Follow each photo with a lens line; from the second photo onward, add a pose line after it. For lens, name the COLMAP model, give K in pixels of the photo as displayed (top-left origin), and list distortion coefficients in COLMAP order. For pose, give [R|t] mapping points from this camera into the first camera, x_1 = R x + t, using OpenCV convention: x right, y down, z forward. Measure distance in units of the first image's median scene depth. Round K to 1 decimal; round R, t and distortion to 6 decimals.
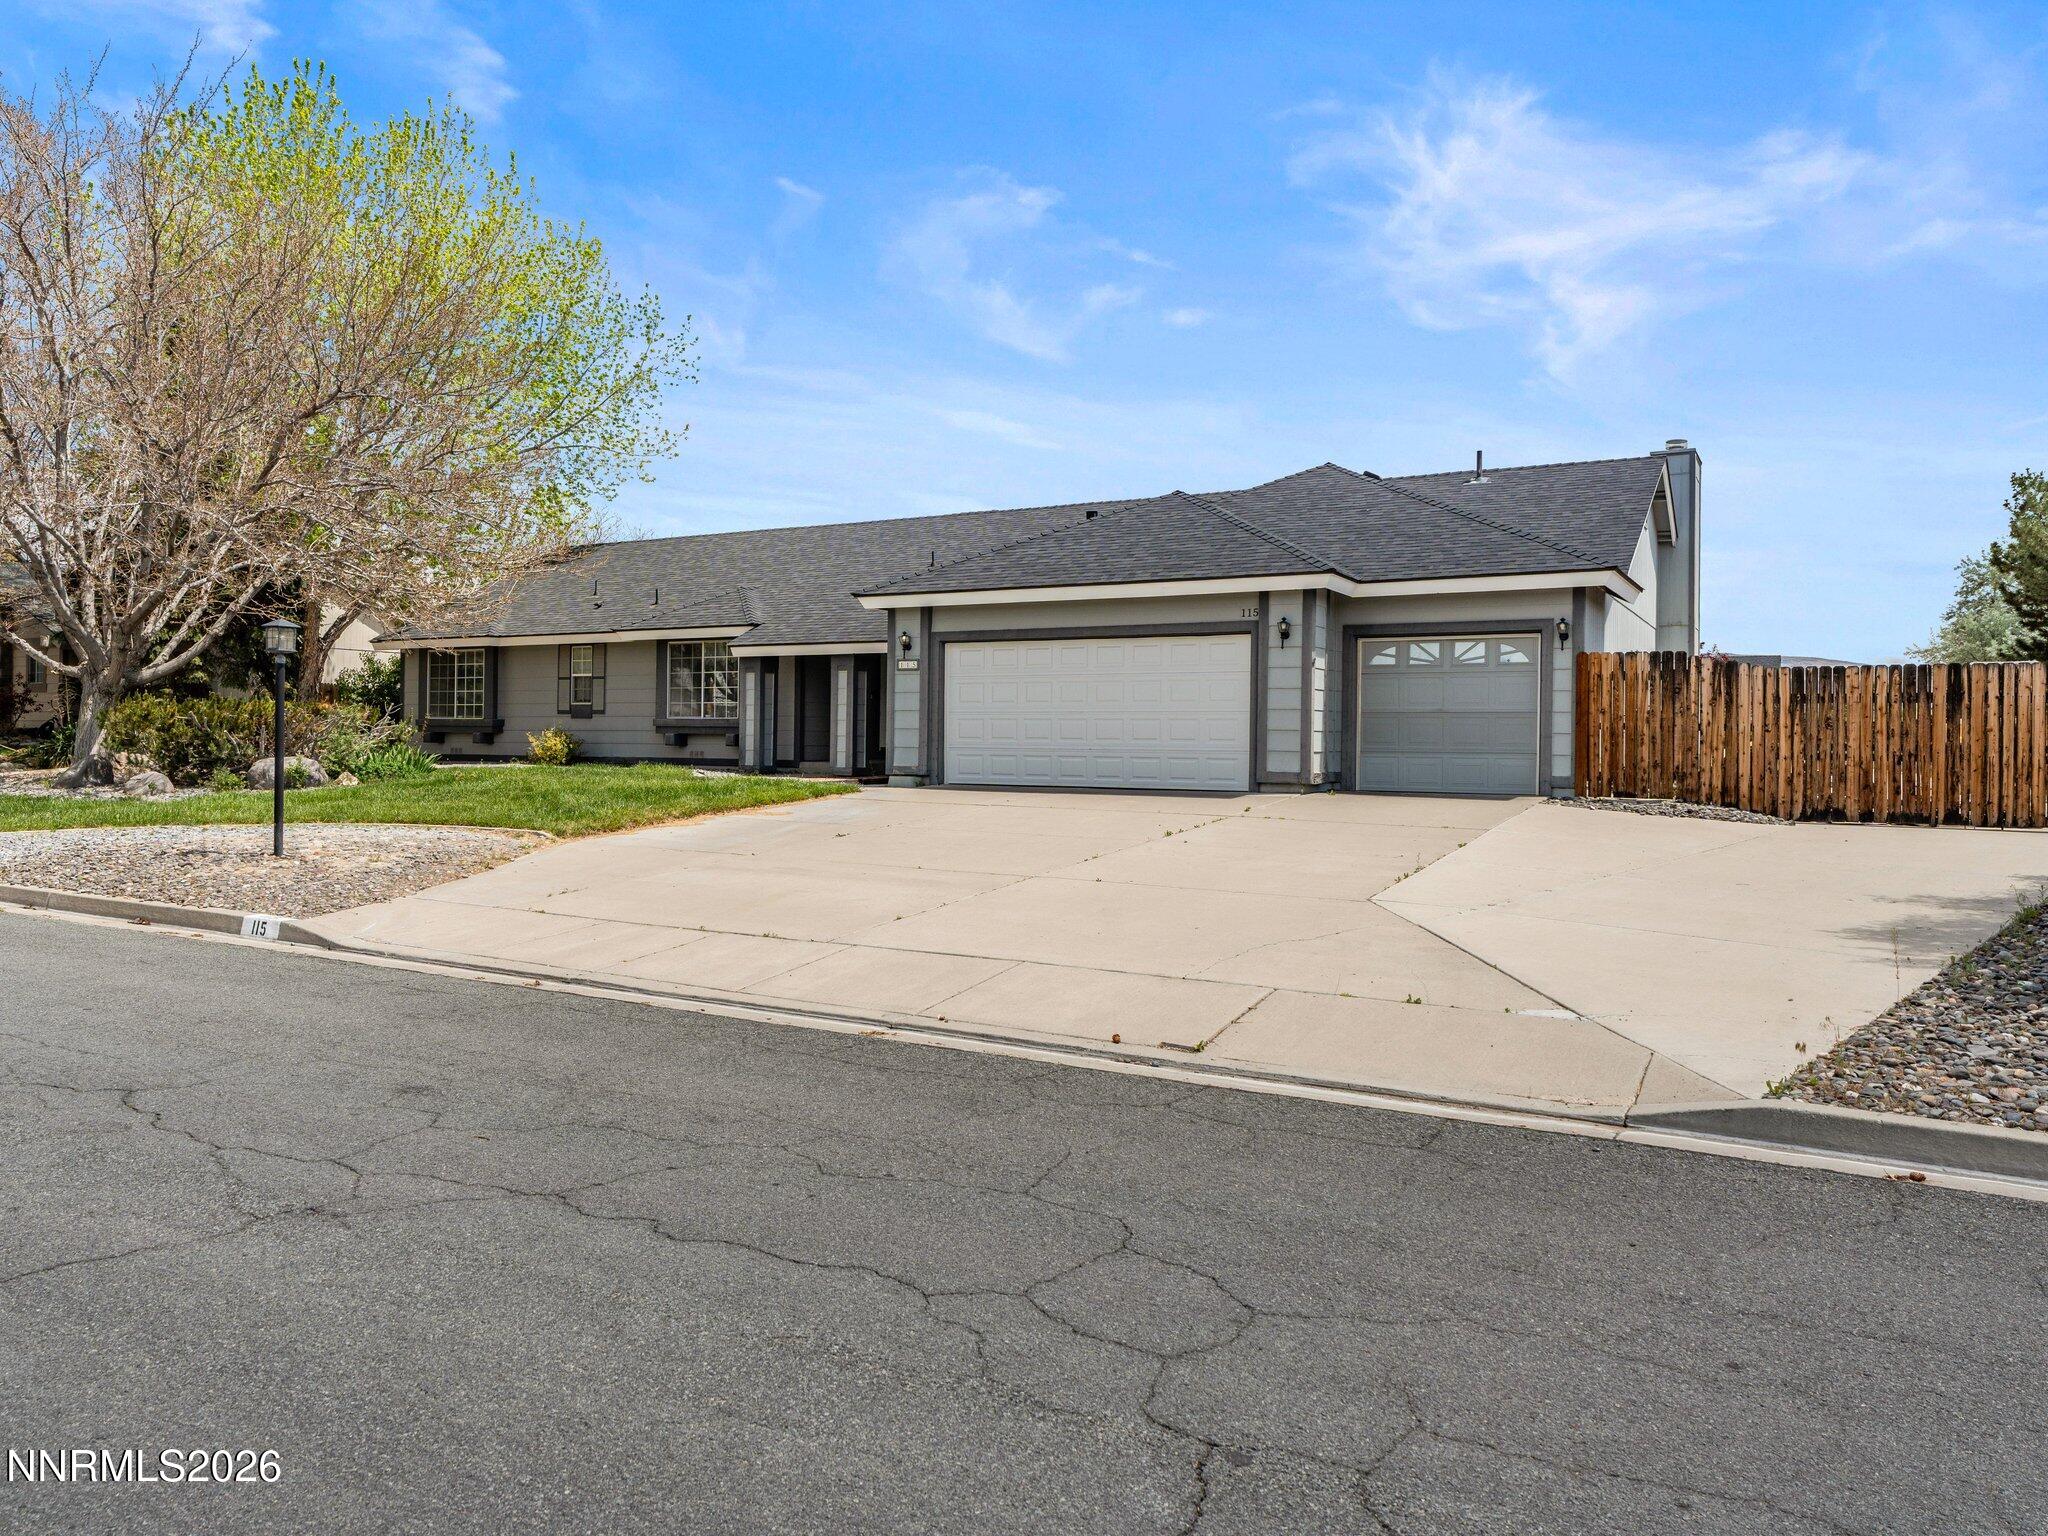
lens RADIAL K [[1406.3, 0, 1024.0], [0, 1406.3, 768.0], [0, 0, 1]] dist [-0.007798, -0.002149]
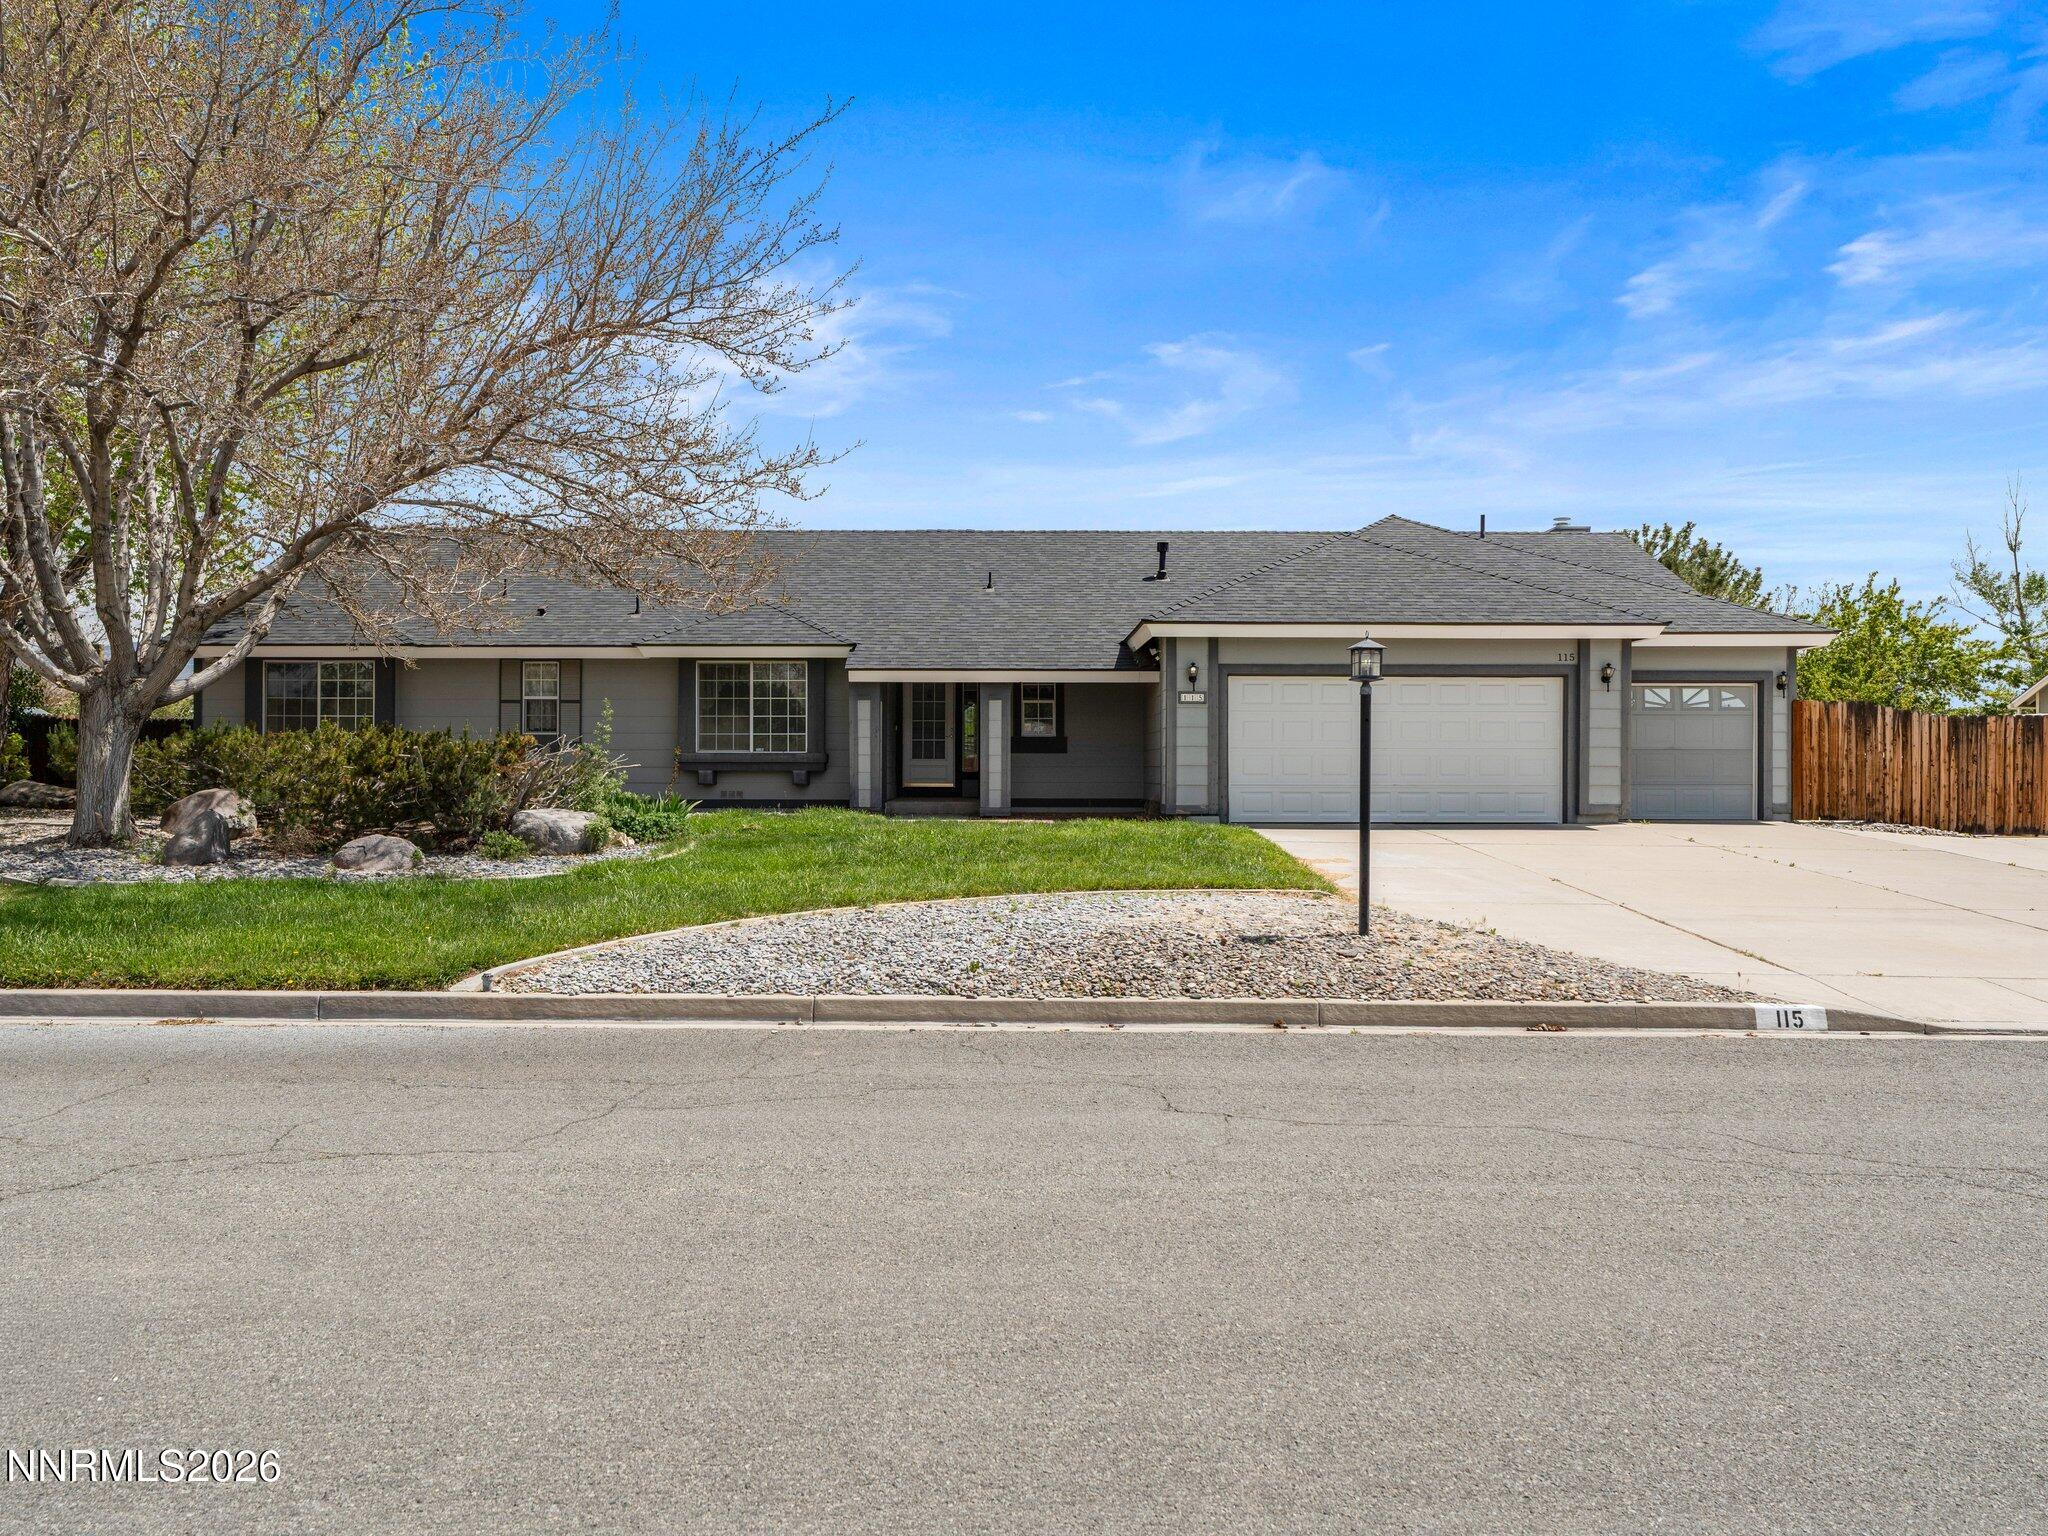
lens RADIAL K [[1406.3, 0, 1024.0], [0, 1406.3, 768.0], [0, 0, 1]] dist [-0.007798, -0.002149]
pose [[0.872563, -0.005784, 0.488467, -0.728826], [0.015145, 0.999770, -0.015215, -0.015397], [-0.488267, 0.020674, 0.872449, 0.267799]]
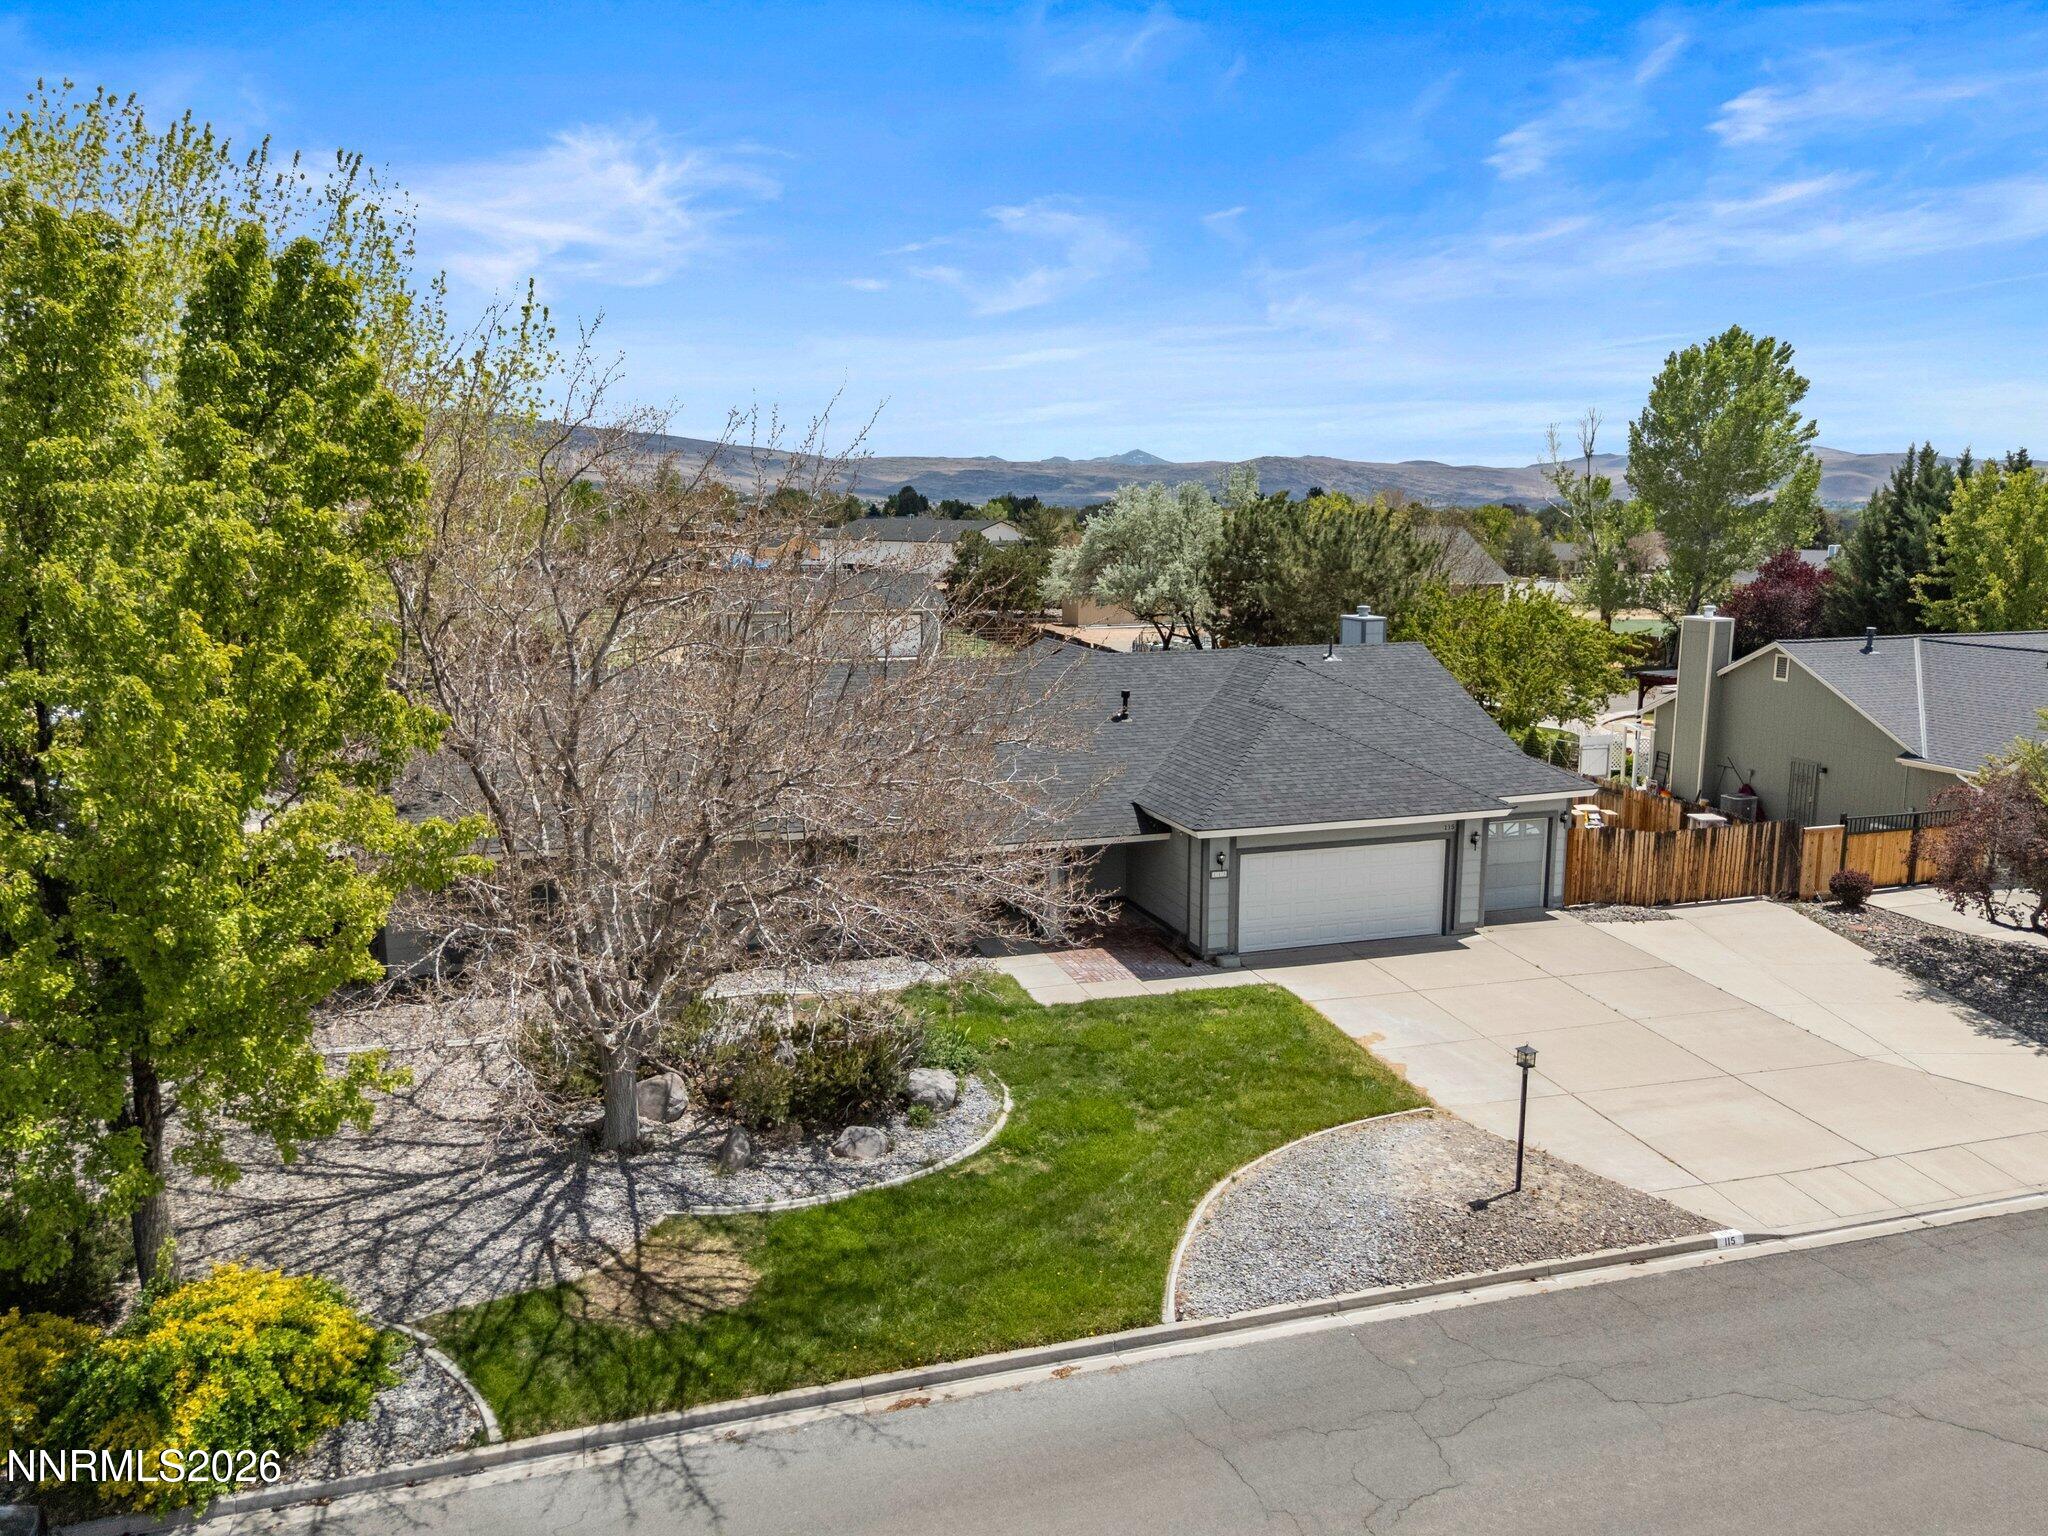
lens RADIAL K [[1450.6, 0, 1038.0], [0, 1450.6, 765.9], [0, 0, 1]] dist [0.066936, -0.059233]
pose [[0.688792, -0.129625, 0.713276, -1.345491], [0.024696, 0.987509, 0.155613, -0.451446], [-0.724538, -0.089570, 0.683390, 0.208894]]
